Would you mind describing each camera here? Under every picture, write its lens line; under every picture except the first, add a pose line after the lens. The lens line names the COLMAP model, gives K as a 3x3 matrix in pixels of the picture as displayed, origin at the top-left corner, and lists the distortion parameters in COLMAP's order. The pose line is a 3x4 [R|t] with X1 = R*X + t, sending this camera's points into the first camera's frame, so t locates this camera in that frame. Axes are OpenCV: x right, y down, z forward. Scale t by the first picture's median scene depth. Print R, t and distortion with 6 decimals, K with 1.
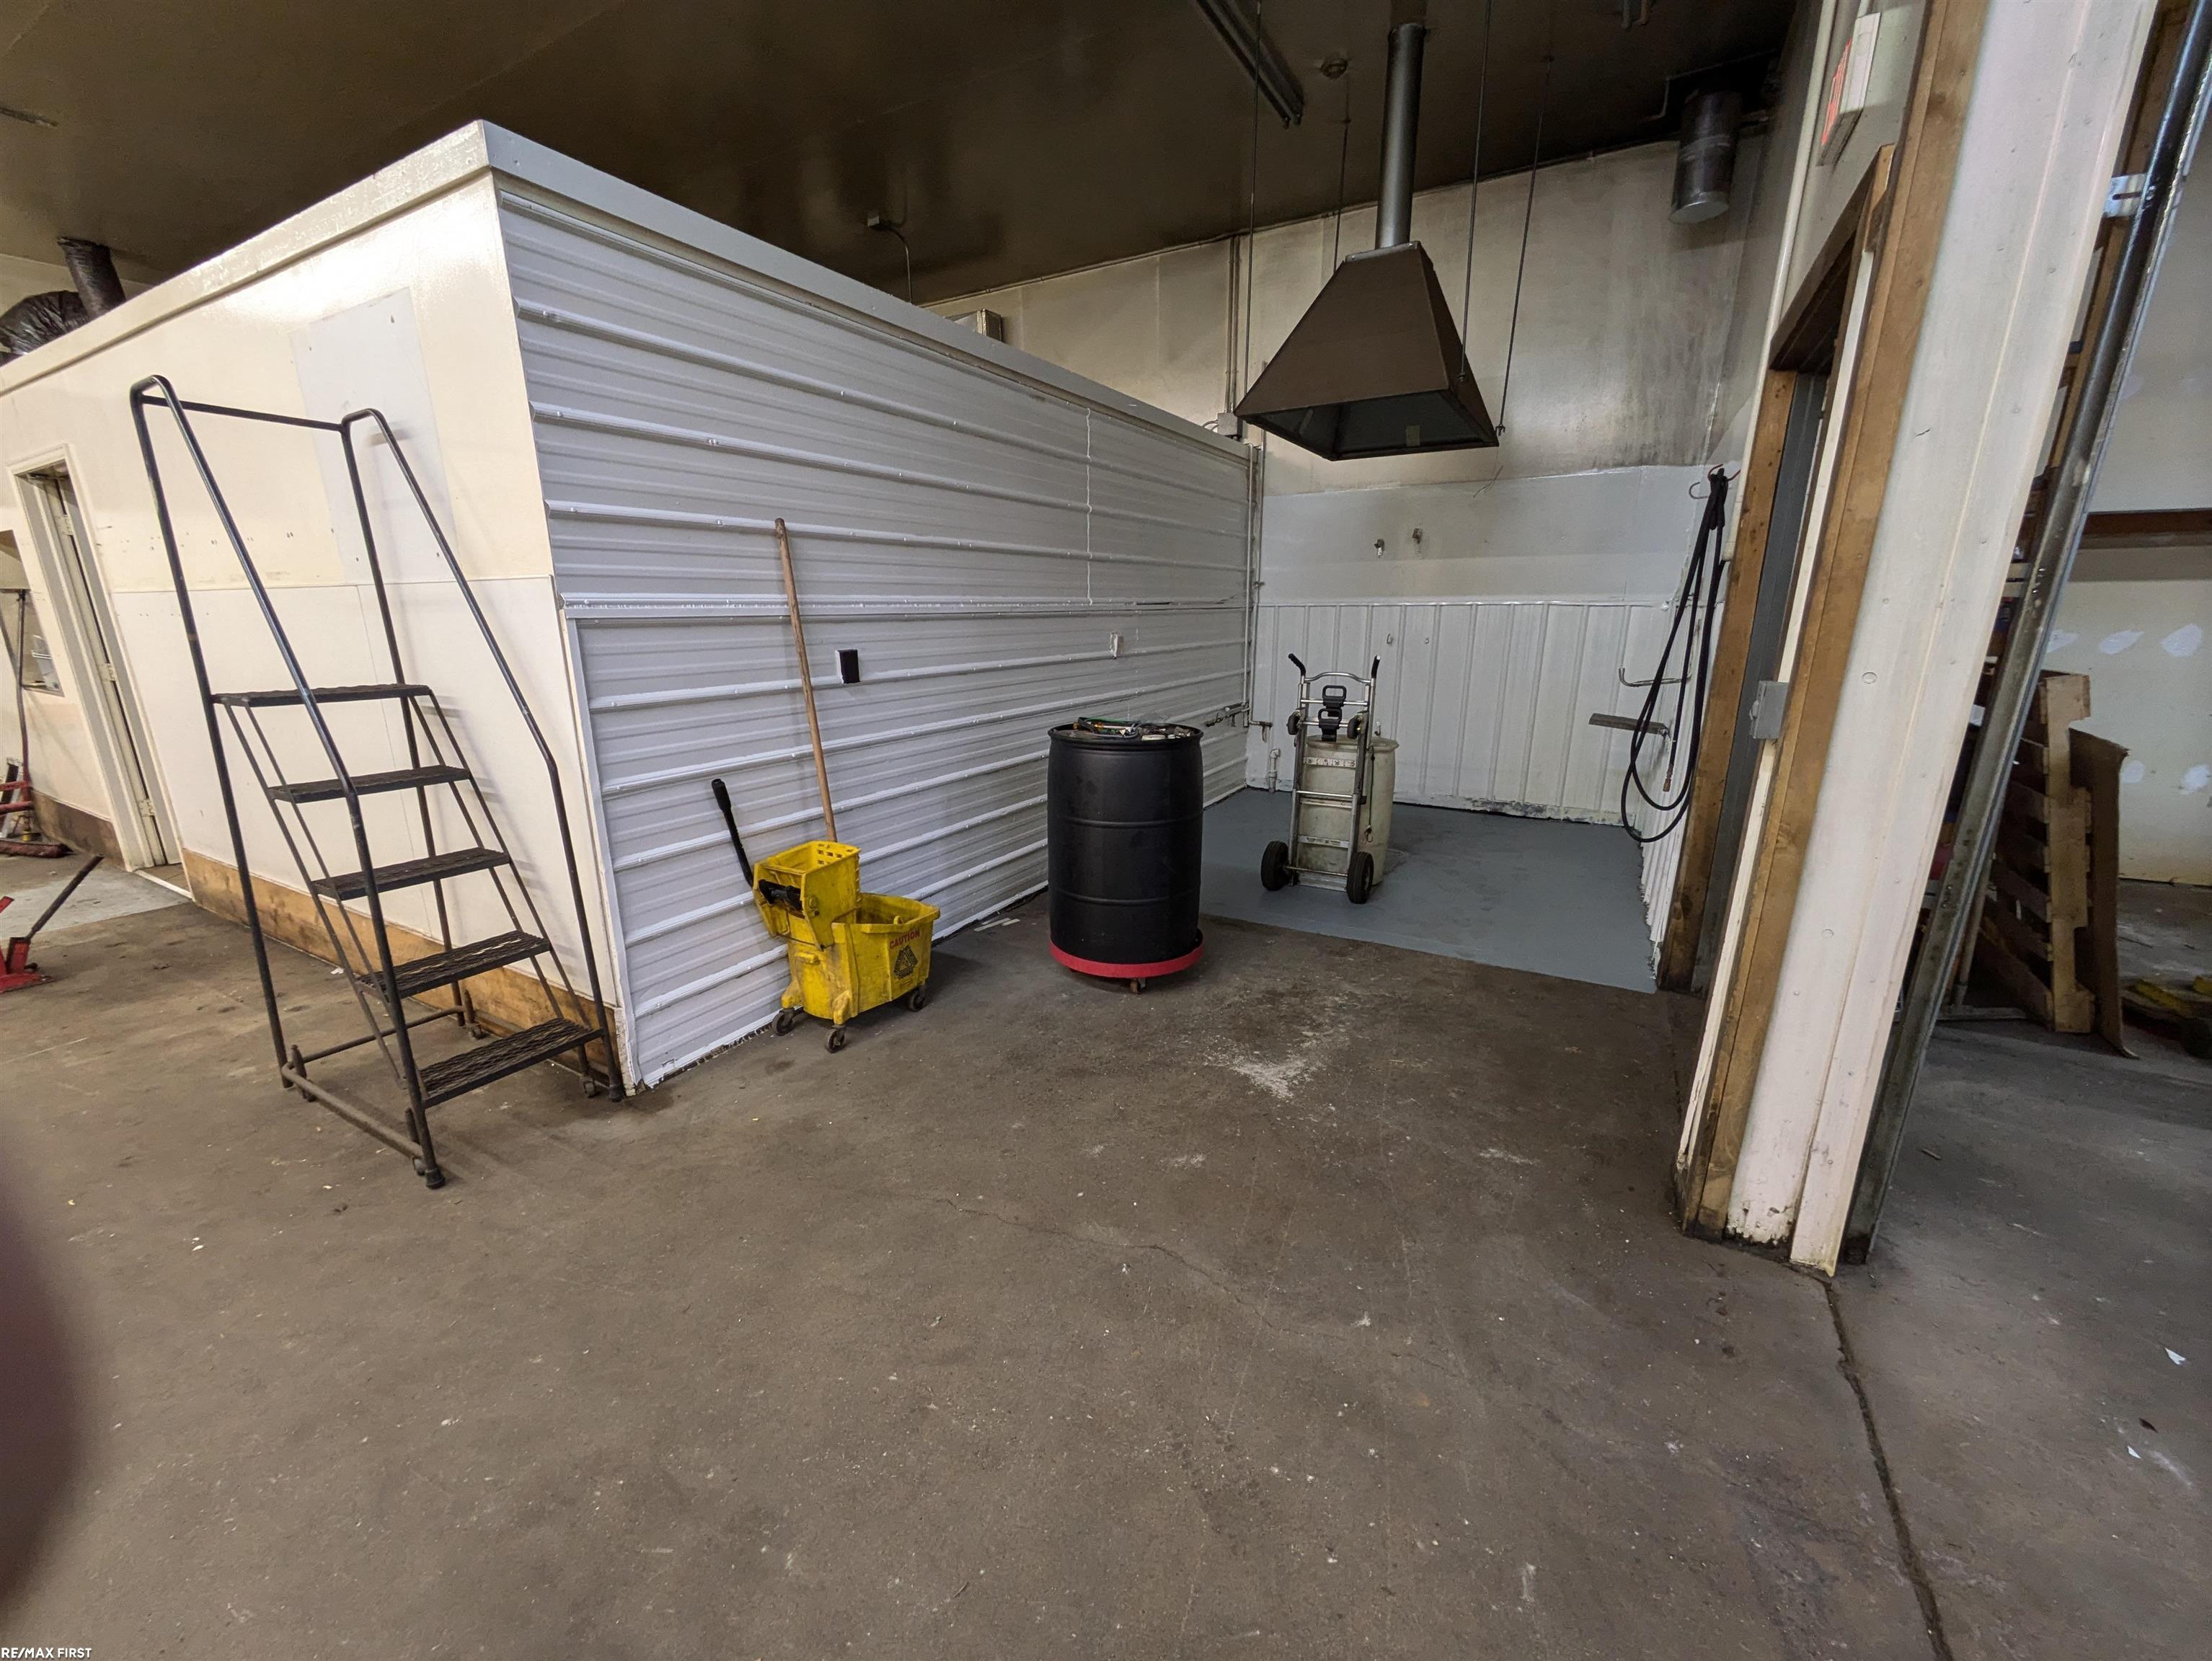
lens RADIAL K [[883.7, 0, 1096.5], [0, 883.7, 829.6], [0, 0, 1]] dist [-0.002941, 0.004370]
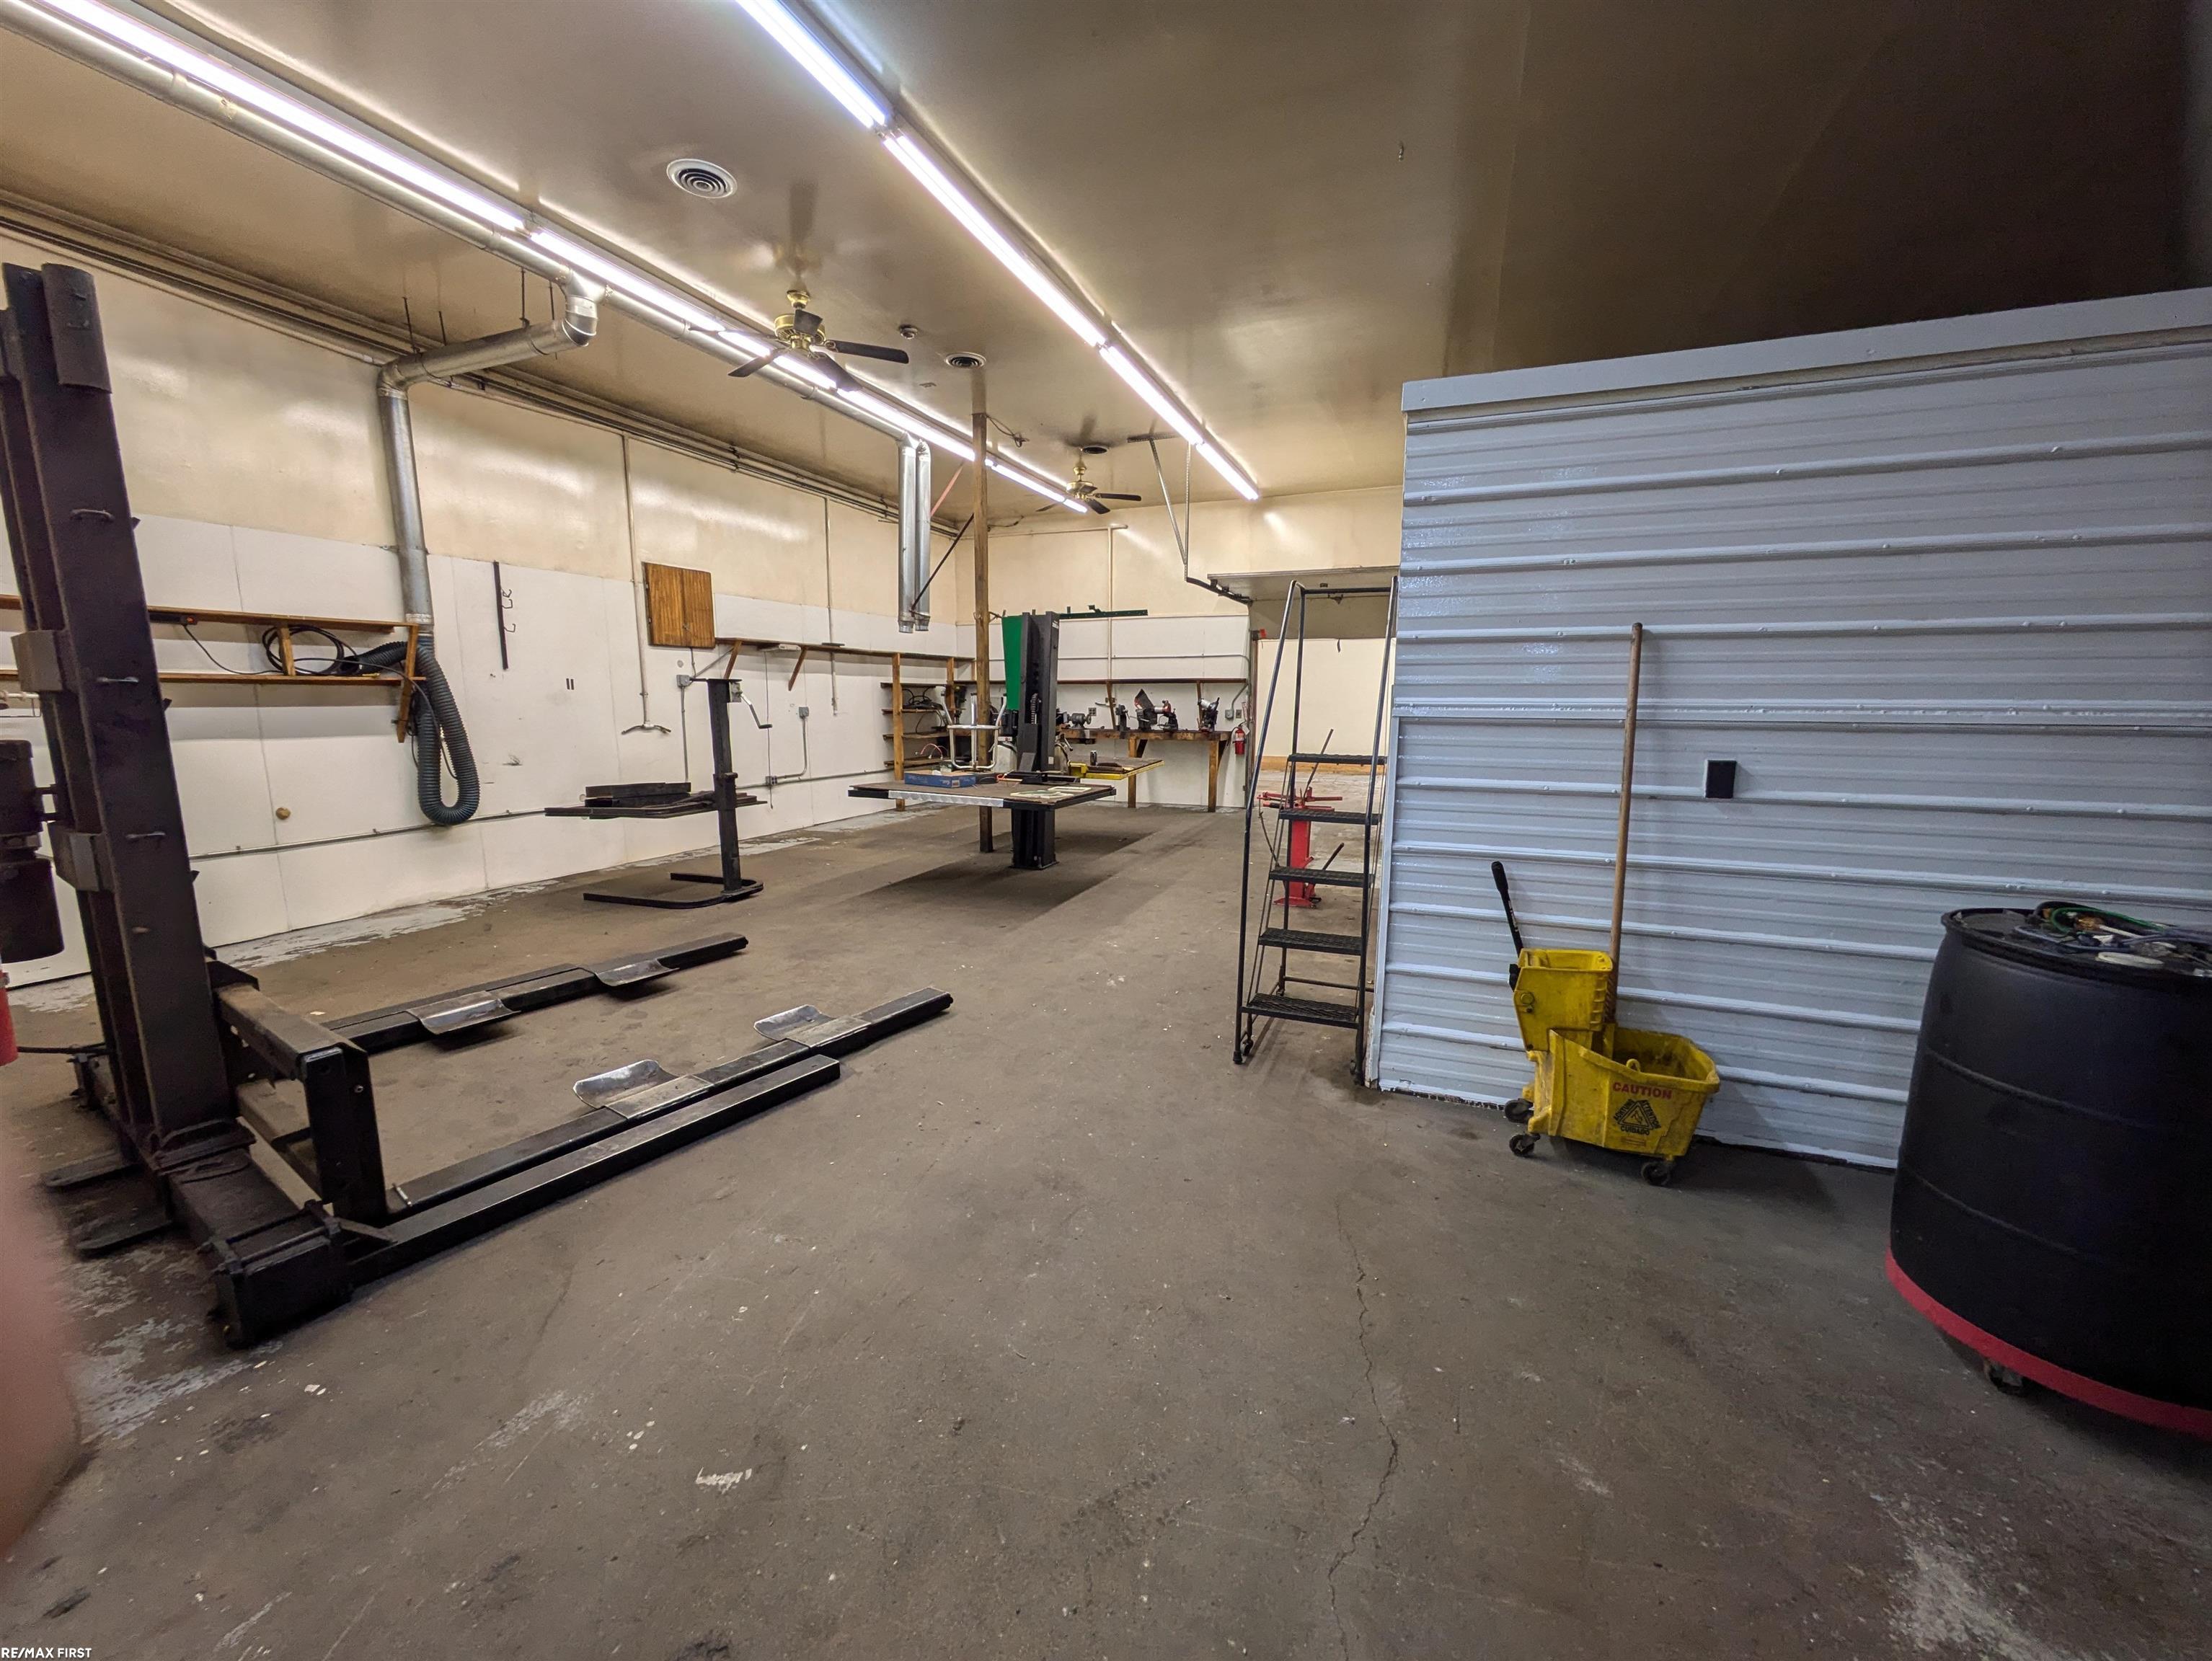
lens RADIAL K [[883.7, 0, 1096.5], [0, 883.7, 829.6], [0, 0, 1]] dist [-0.002941, 0.004370]
pose [[0.134029, 0.155840, -0.978647, 0.531657], [-0.248693, 0.961243, 0.119009, -0.093977], [0.959264, 0.227432, 0.167591, 0.296088]]
